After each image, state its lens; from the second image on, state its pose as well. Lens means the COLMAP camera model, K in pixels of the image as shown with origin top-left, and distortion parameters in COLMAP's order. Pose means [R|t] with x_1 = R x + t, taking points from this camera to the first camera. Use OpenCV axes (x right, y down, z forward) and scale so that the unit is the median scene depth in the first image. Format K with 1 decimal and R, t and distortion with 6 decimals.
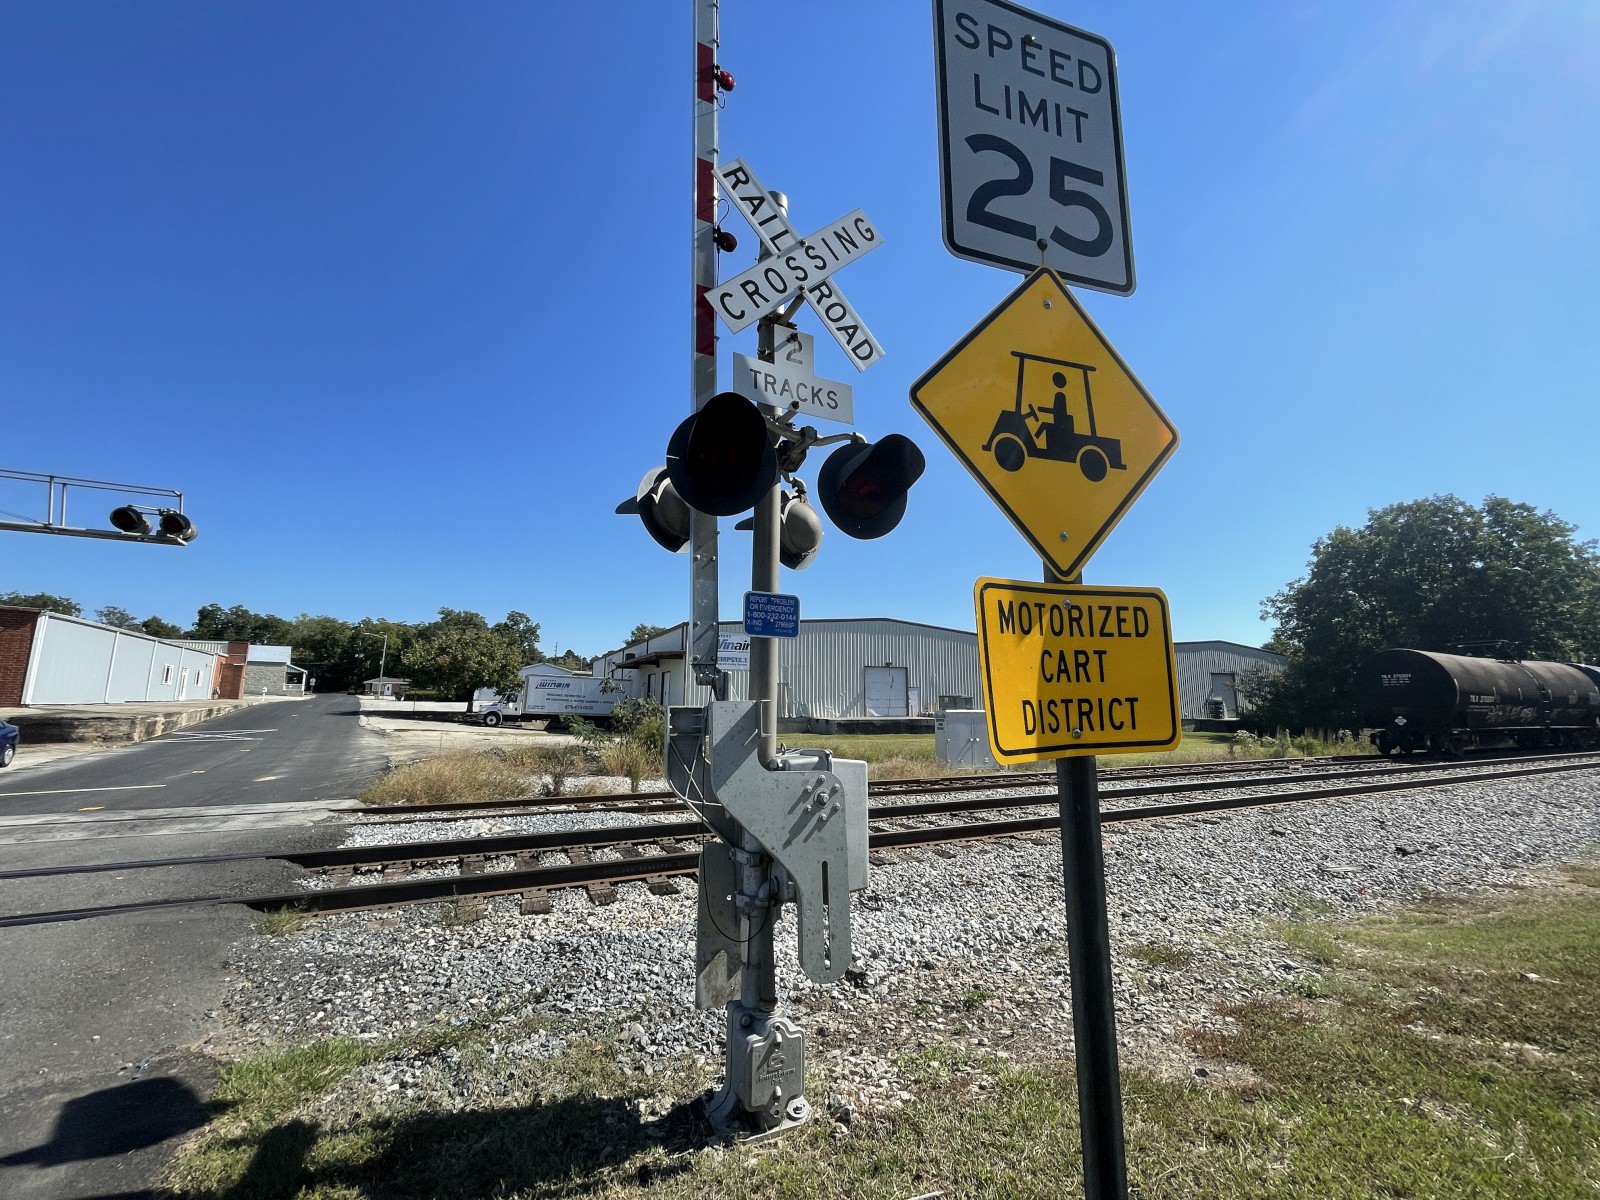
lens RADIAL K [[645.9, 0, 803.0], [0, 645.9, 602.5], [0, 0, 1]] dist [-0.002858, 0.000057]
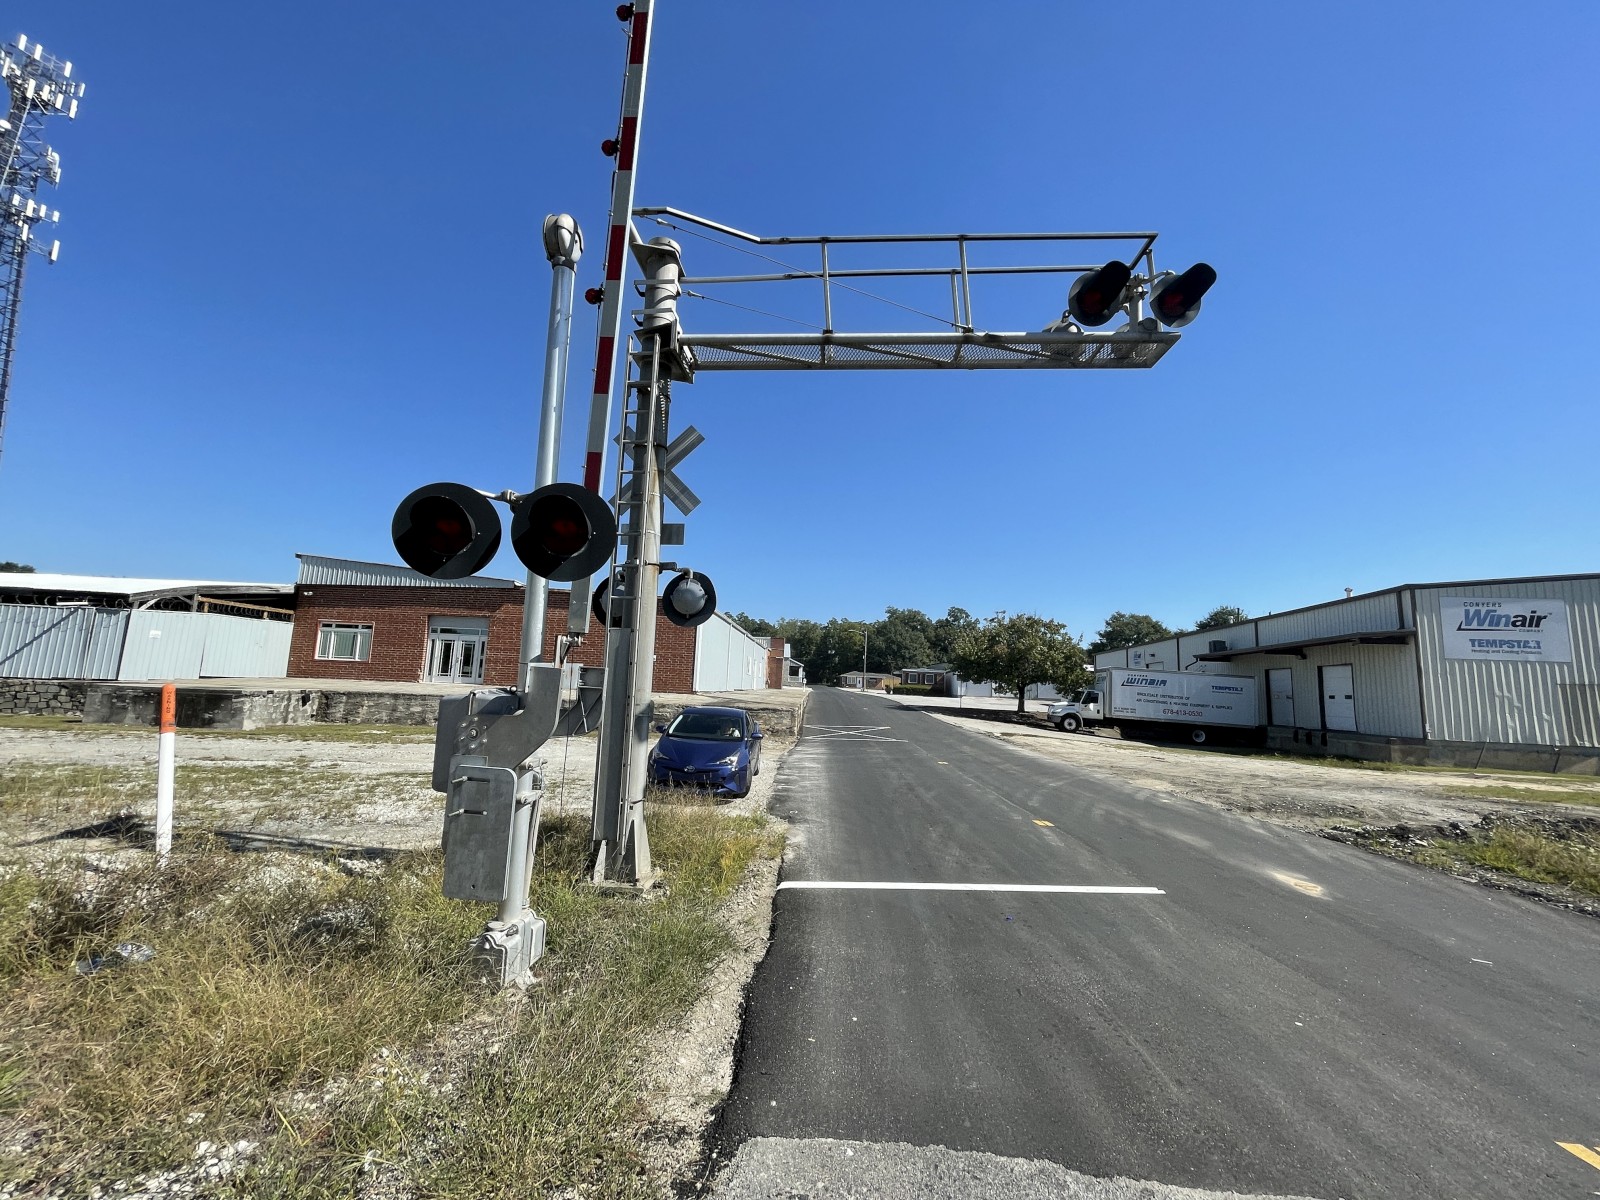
lens RADIAL K [[645.9, 0, 803.0], [0, 645.9, 602.5], [0, 0, 1]] dist [-0.002858, 0.000057]
pose [[0.823045, -0.050063, -0.565765, -3.446523], [0.052774, 0.998539, -0.011585, 0.271267], [0.565519, -0.020323, 0.824485, 1.800402]]
